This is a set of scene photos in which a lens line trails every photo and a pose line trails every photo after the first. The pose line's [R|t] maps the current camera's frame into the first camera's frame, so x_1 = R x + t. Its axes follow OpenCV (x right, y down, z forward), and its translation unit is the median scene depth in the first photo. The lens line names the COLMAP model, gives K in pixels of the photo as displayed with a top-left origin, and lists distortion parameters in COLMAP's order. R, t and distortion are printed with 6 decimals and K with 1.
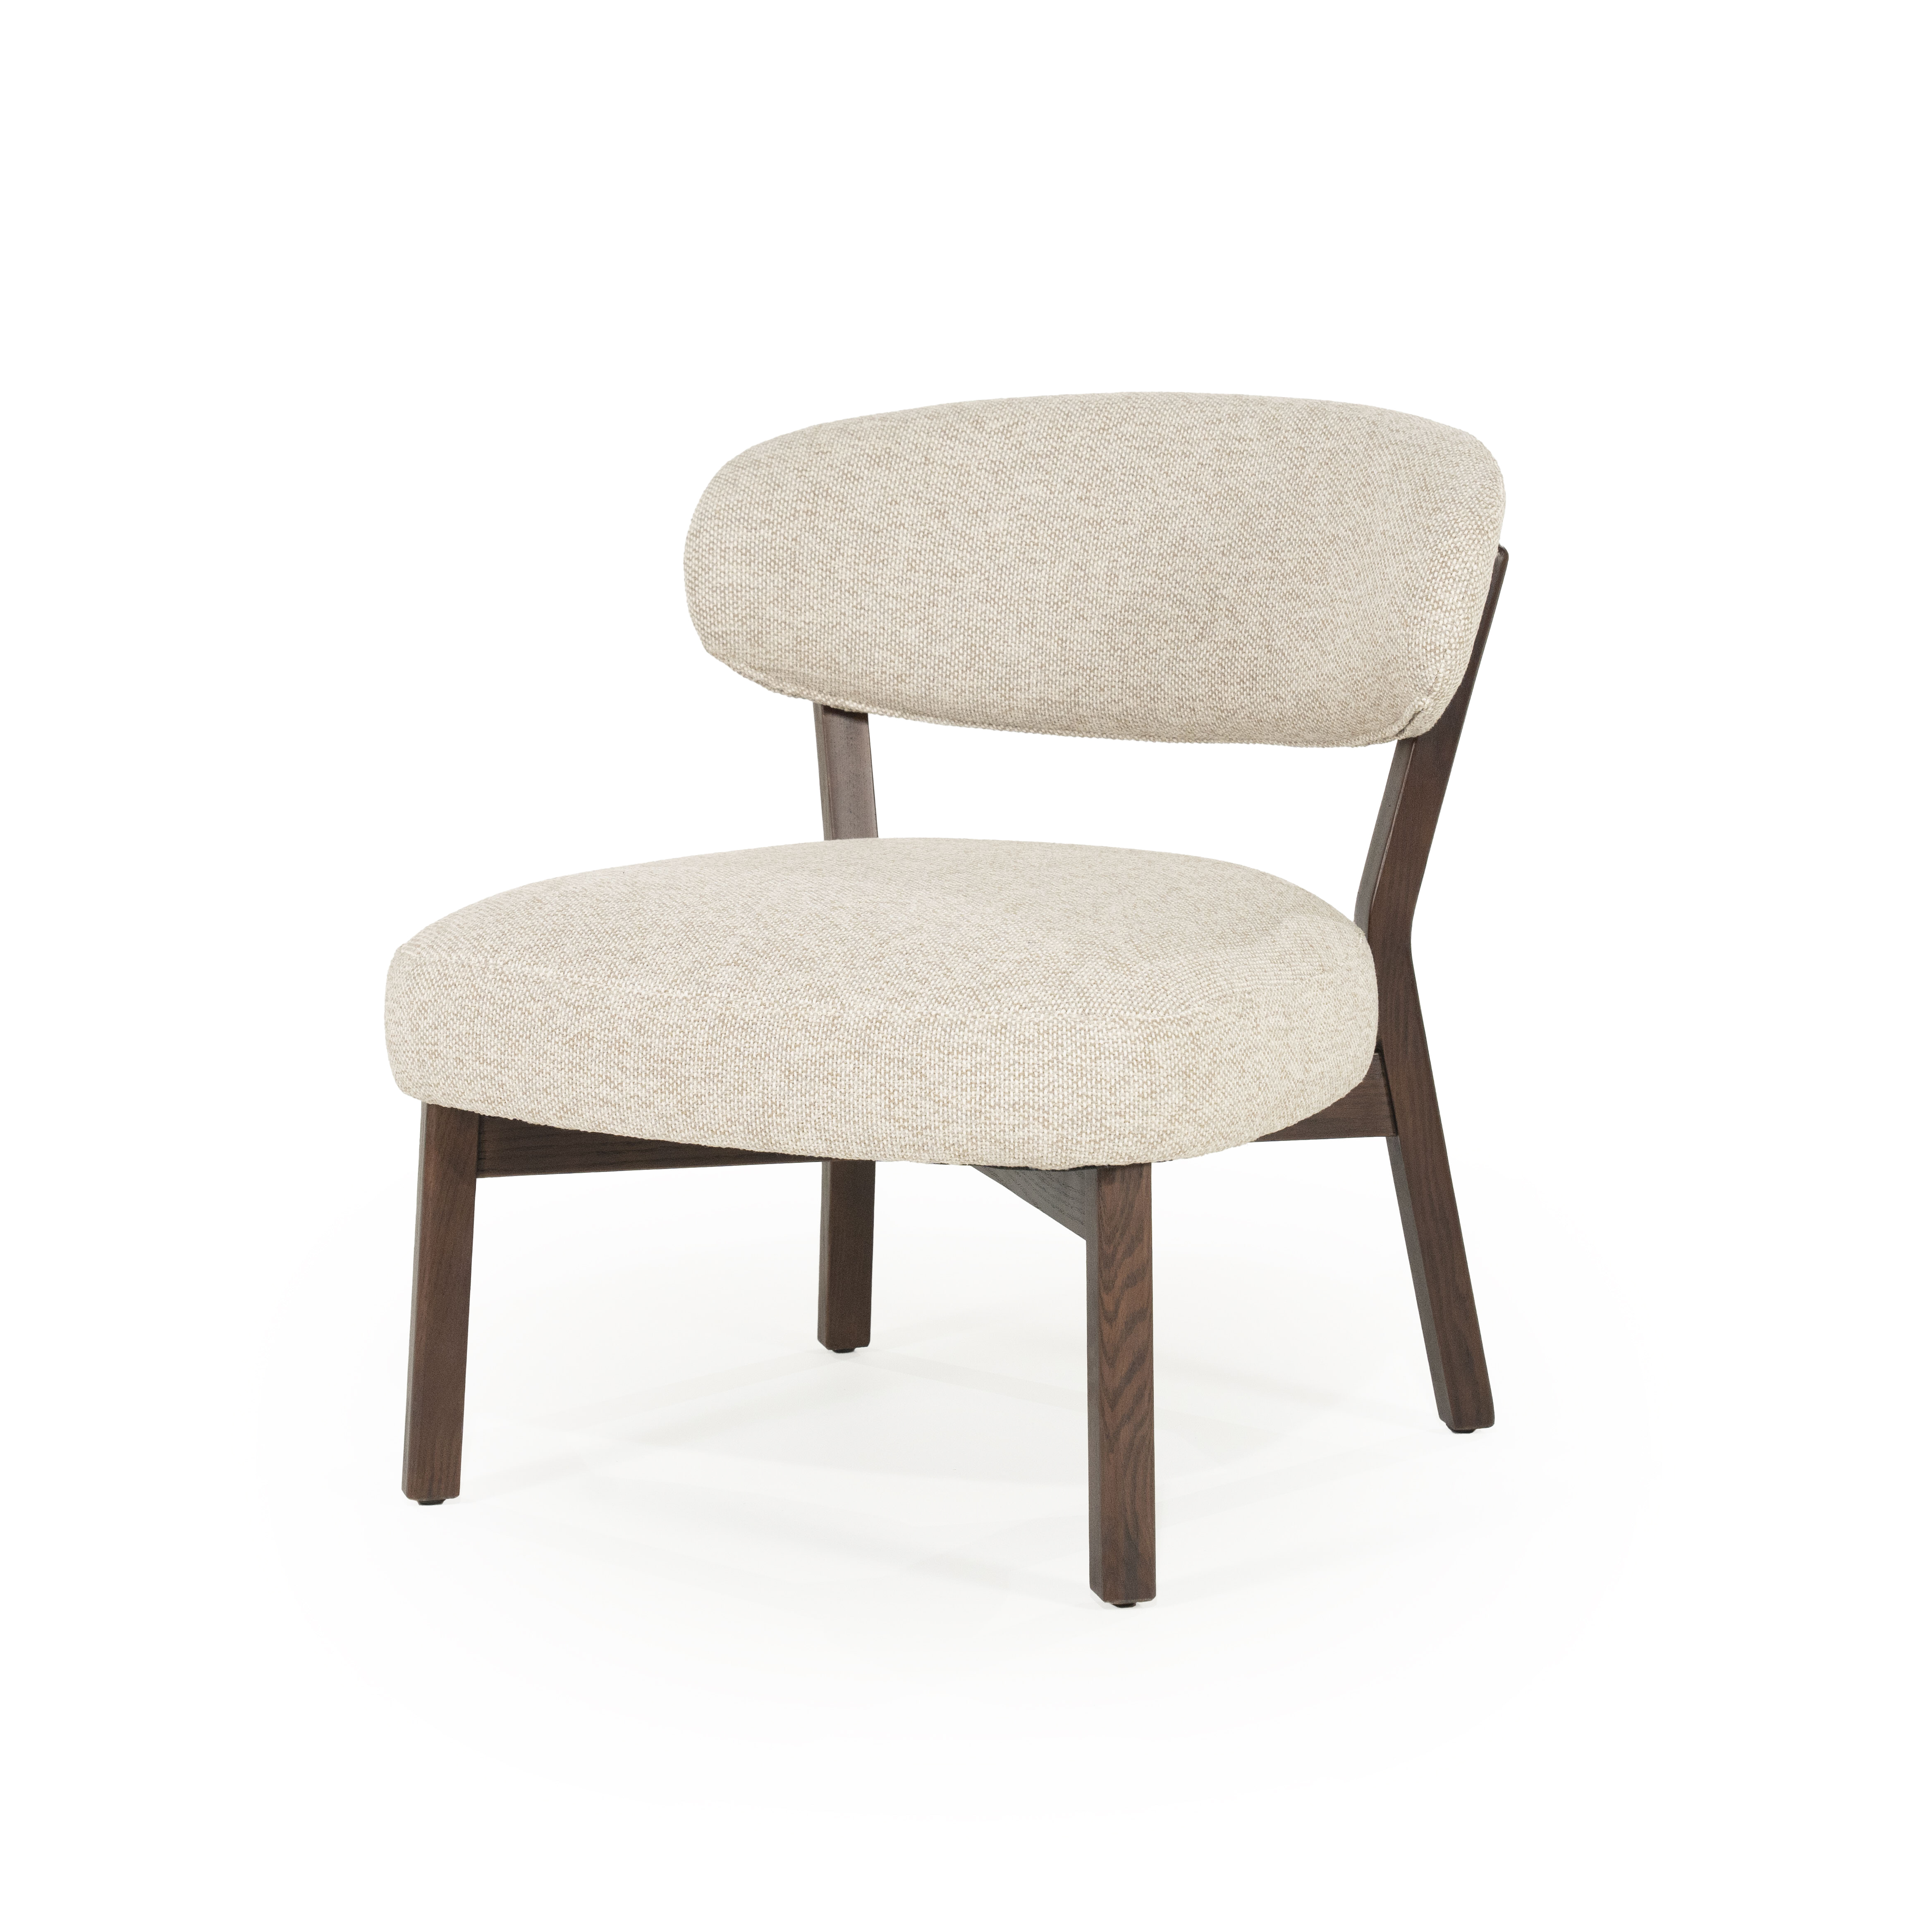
lens RADIAL K [[5526.9, 0, 967.6], [0, 5526.9, 969.2], [0, 0, 1]] dist [0.313502, 0.000000]
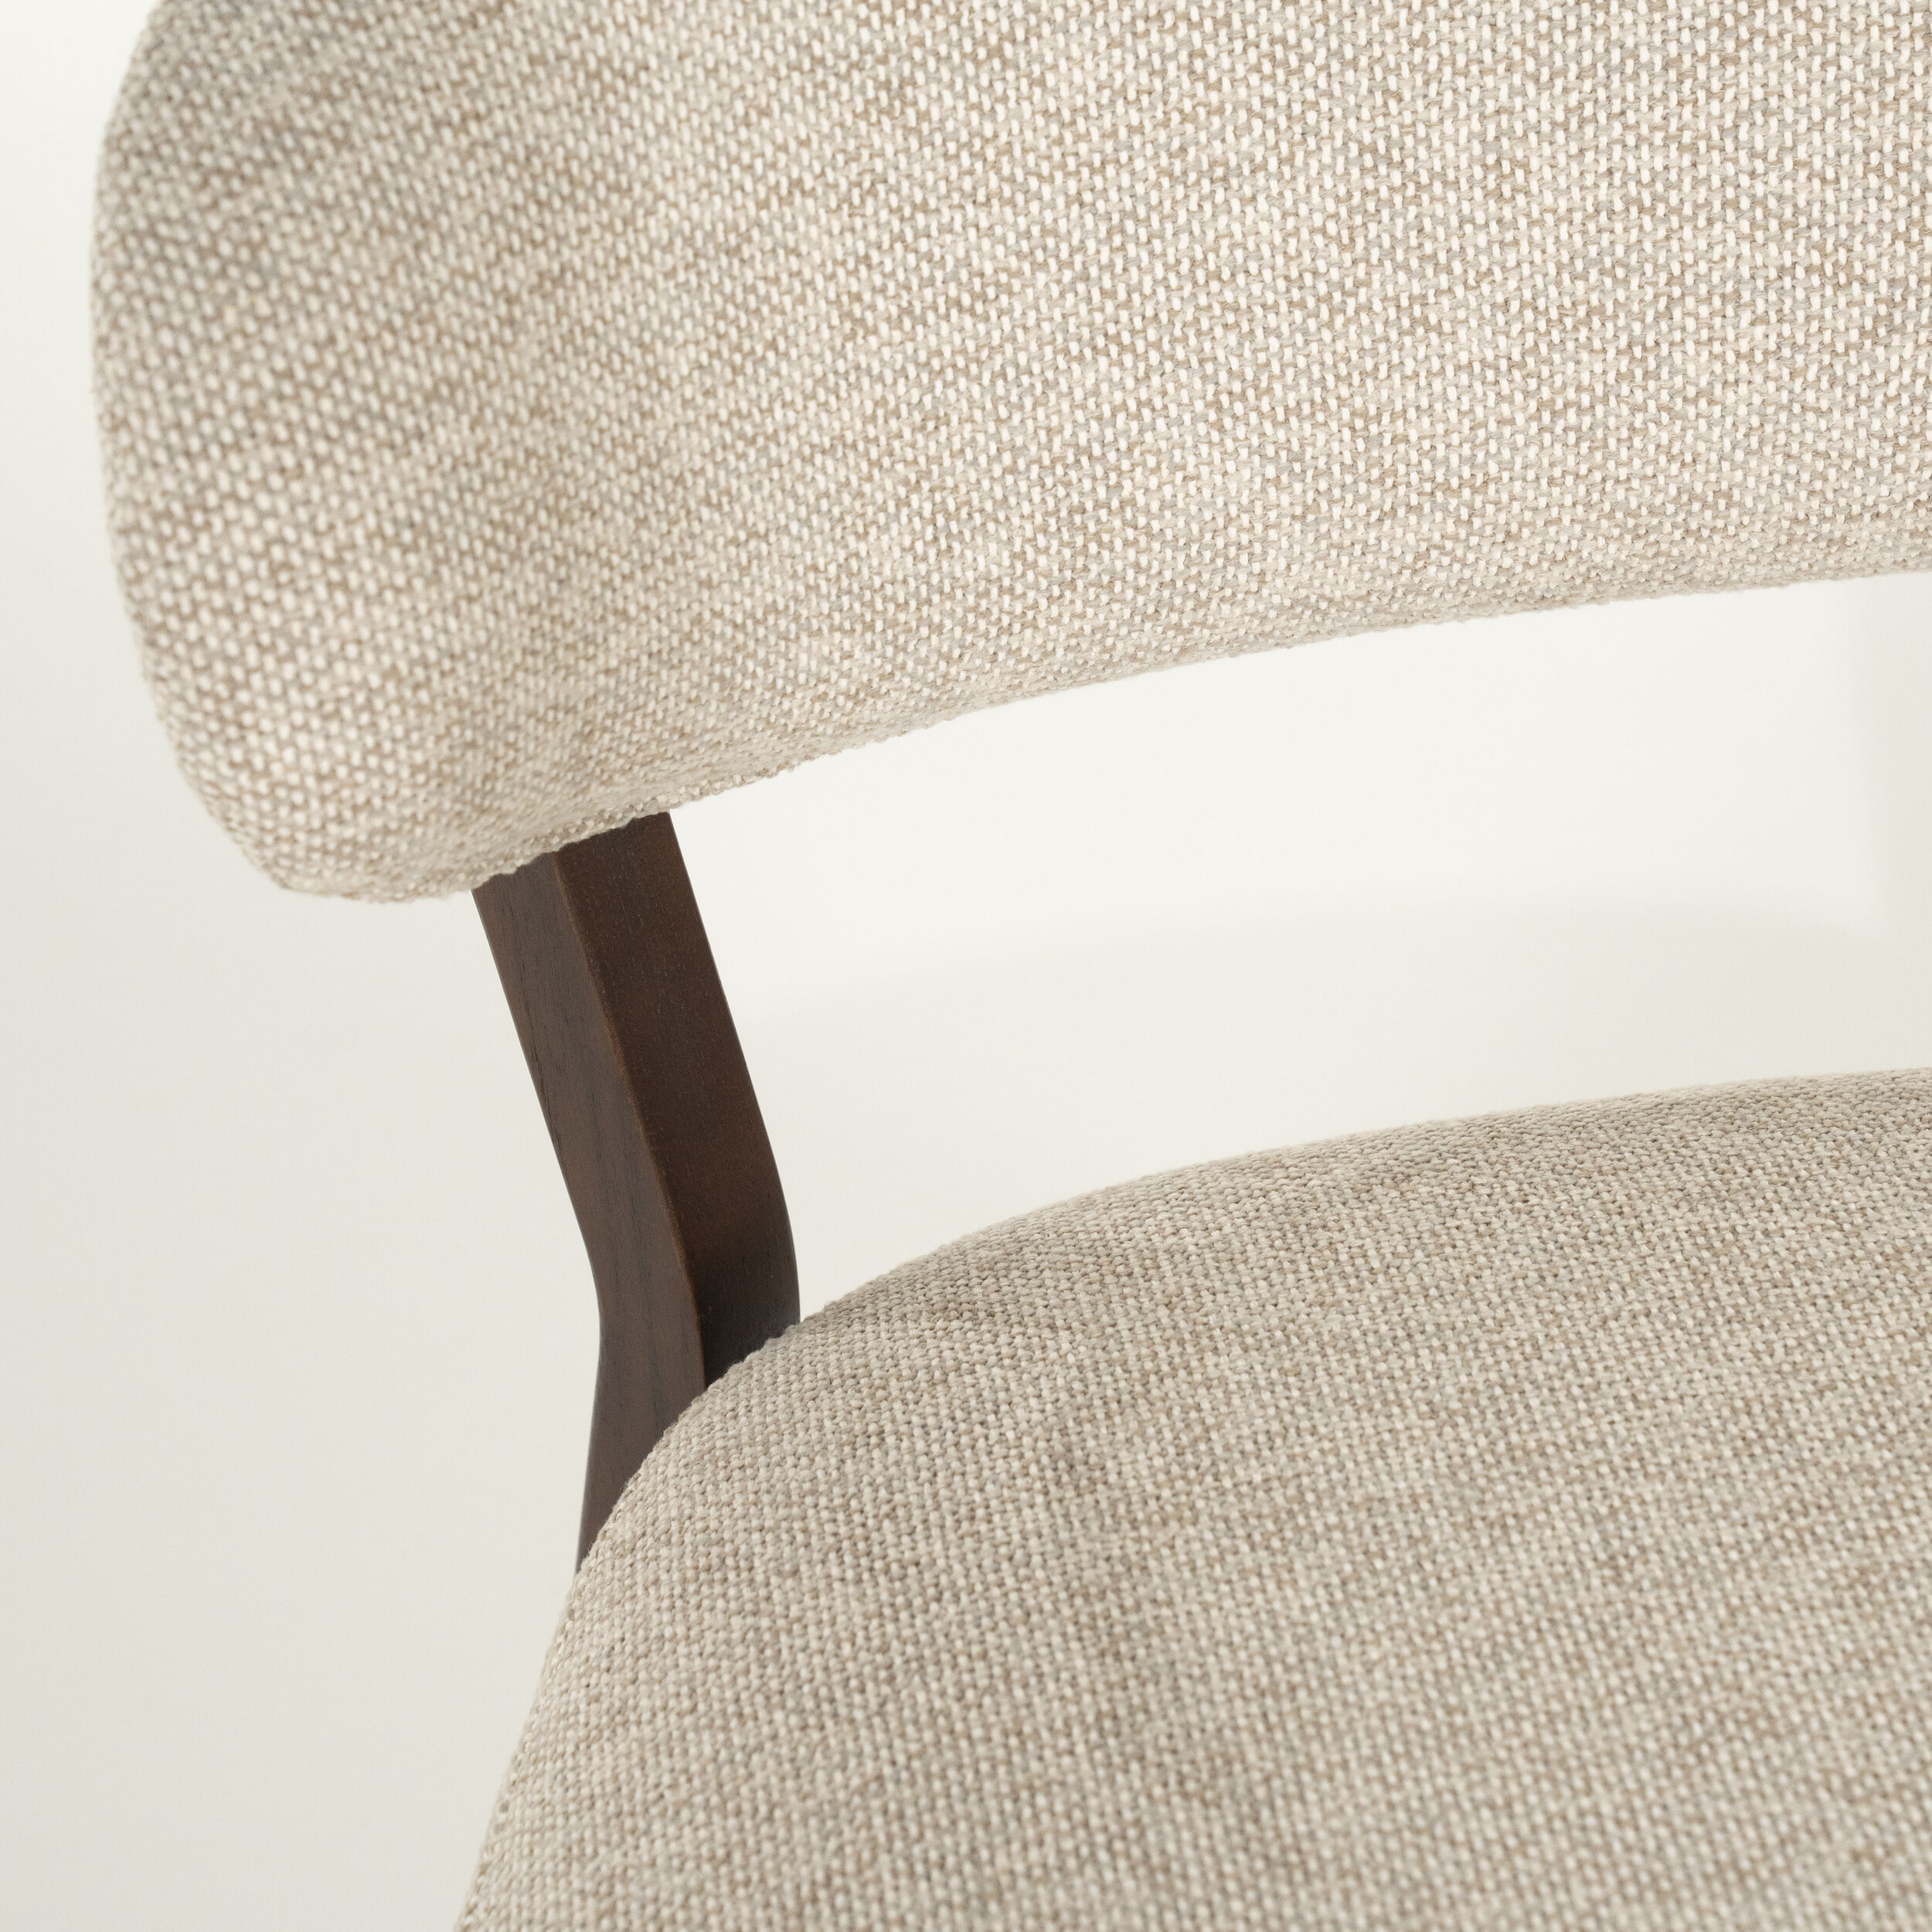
lens RADIAL K [[5526.9, 0, 1178.8], [0, 5526.9, 1006.9], [0, 0, 1]] dist [0.313502, 0.000000]
pose [[0.774984, -0.392272, 0.495503, -0.151243], [0.102889, 0.851900, 0.513498, -0.188548], [-0.623550, -0.346971, 0.700569, 0.809560]]
